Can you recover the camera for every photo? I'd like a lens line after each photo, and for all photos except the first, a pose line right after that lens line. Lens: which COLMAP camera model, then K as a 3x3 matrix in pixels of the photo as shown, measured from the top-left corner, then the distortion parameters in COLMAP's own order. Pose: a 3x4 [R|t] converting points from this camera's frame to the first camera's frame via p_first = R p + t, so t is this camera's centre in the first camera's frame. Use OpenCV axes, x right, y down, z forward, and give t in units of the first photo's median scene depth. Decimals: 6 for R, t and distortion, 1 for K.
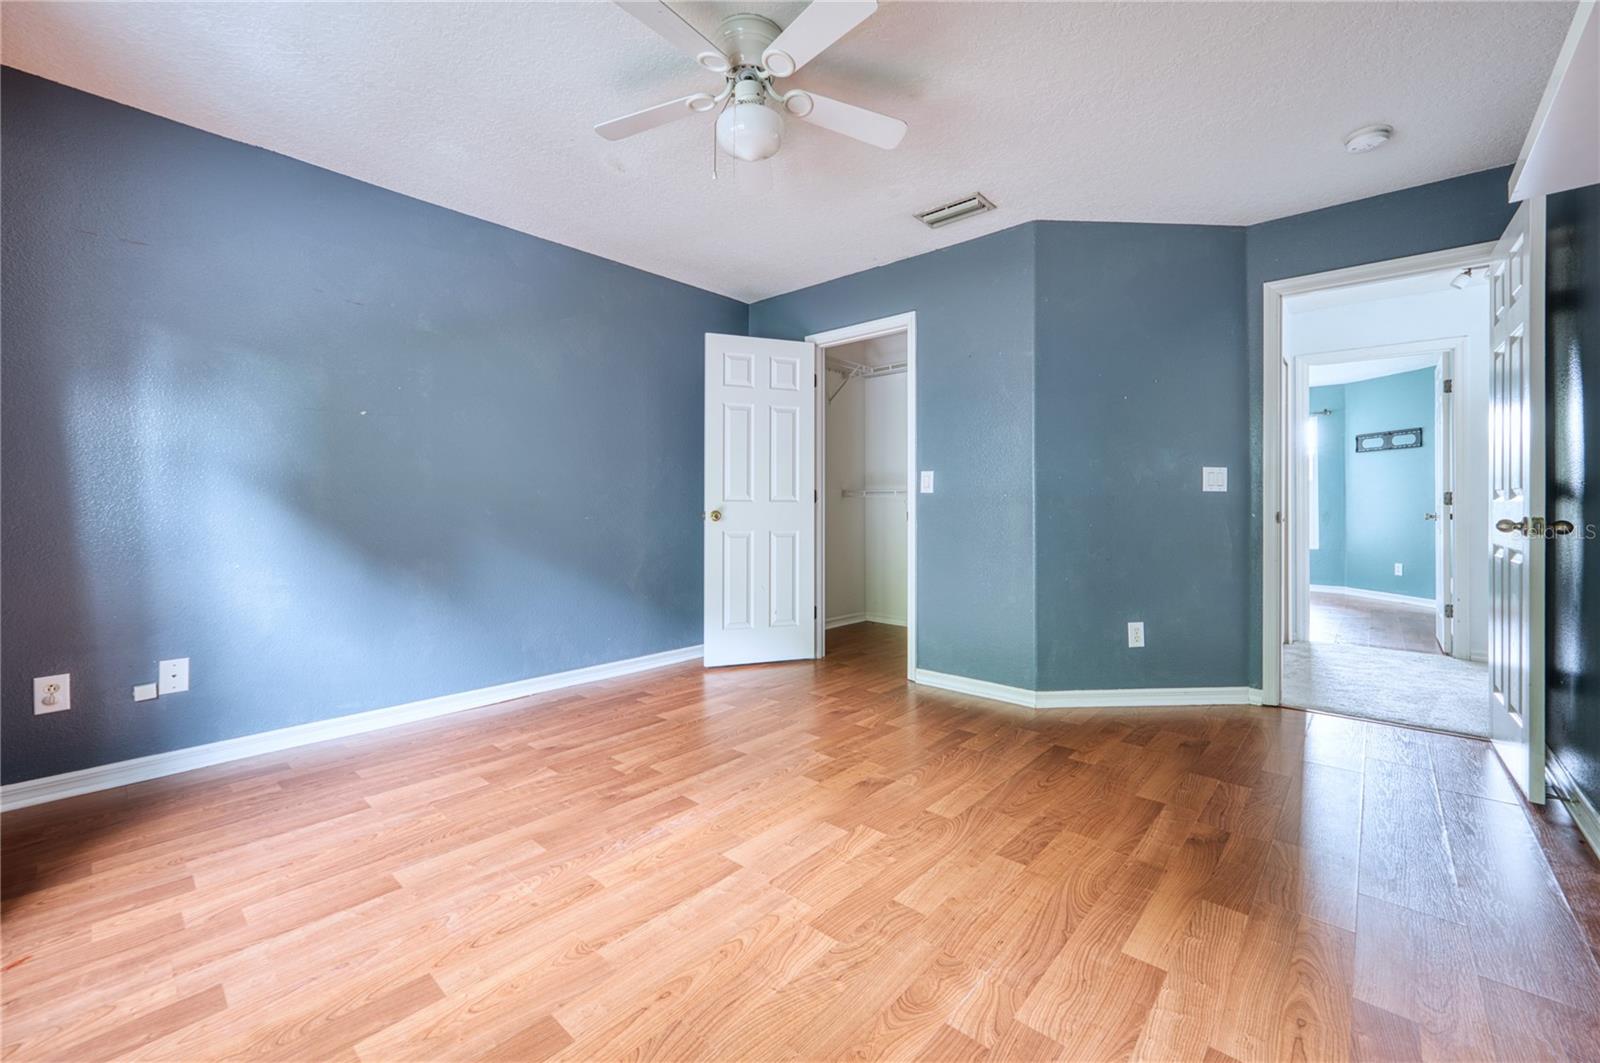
lens RADIAL K [[639.8, 0, 802.0], [0, 639.8, 502.5], [0, 0, 1]] dist [-0.002744, 0.000093]
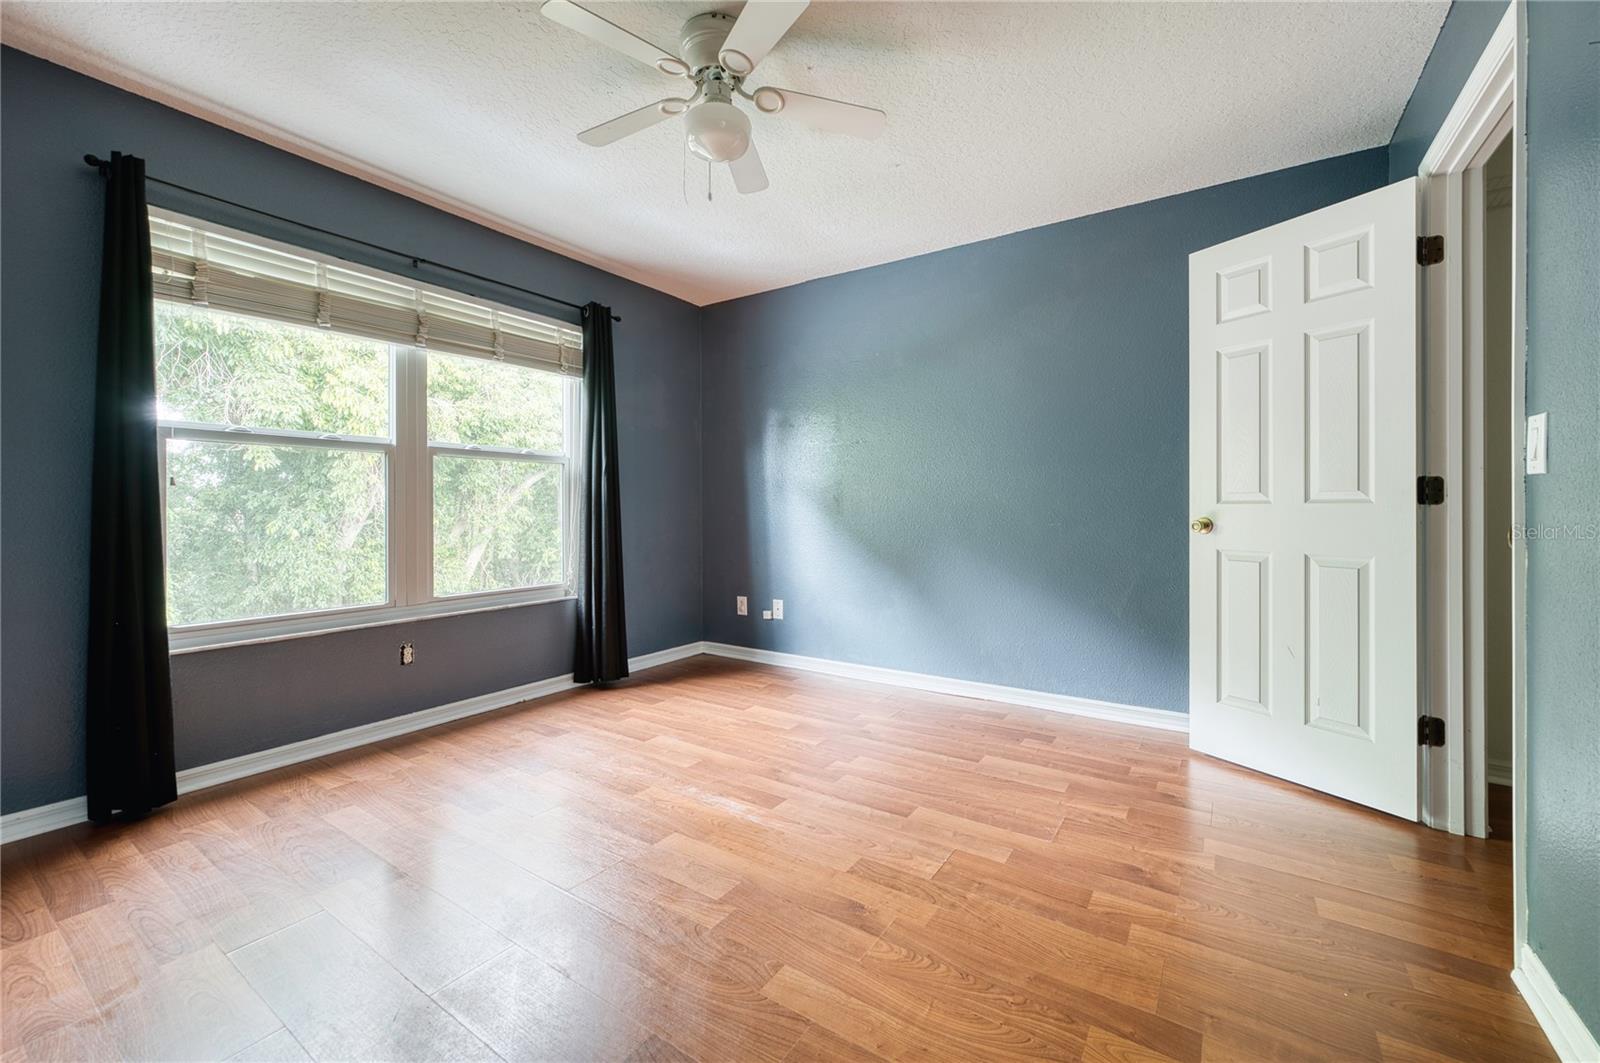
lens RADIAL K [[642.4, 0, 799.9], [0, 642.4, 514.0], [0, 0, 1]] dist [-0.016194, 0.000306]
pose [[0.145146, 0.006060, -0.989392, 0.678150], [0.007397, 0.999947, 0.007210, 0.000778], [0.989383, -0.008365, 0.145094, 0.730909]]
